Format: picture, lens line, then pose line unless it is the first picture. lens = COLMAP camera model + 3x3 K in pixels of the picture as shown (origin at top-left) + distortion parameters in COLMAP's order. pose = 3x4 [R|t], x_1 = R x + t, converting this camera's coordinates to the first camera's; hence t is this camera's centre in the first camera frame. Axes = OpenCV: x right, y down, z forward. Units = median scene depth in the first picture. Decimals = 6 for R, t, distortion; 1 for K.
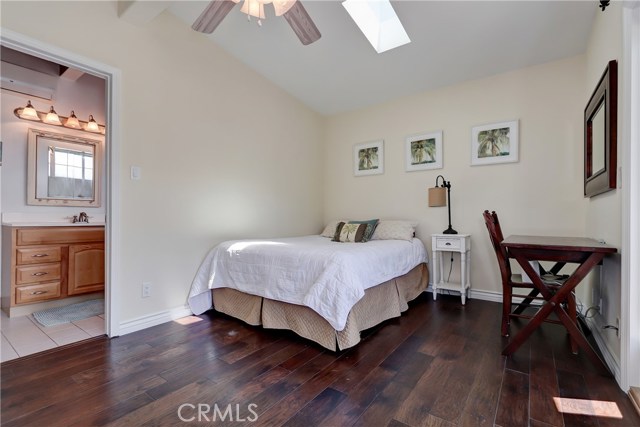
lens RADIAL K [[287.2, 0, 323.6], [0, 287.2, 219.1], [0, 0, 1]] dist [-0.002300, -0.000310]
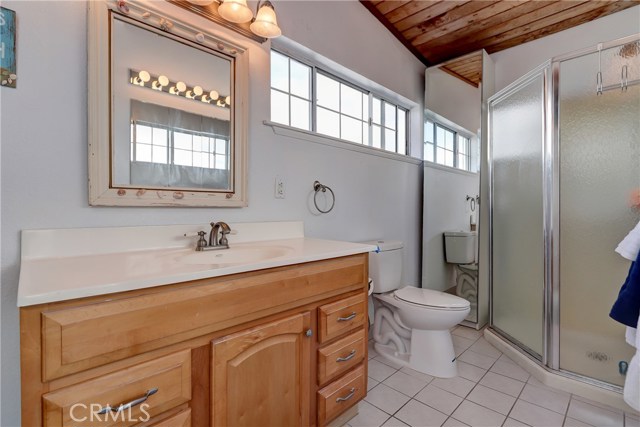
lens RADIAL K [[287.2, 0, 323.6], [0, 287.2, 219.1], [0, 0, 1]] dist [-0.002300, -0.000310]
pose [[0.988203, -0.007618, -0.152961, -0.654612], [0.010000, 0.999840, 0.014809, -0.032736], [0.152823, -0.016164, 0.988121, 0.652757]]
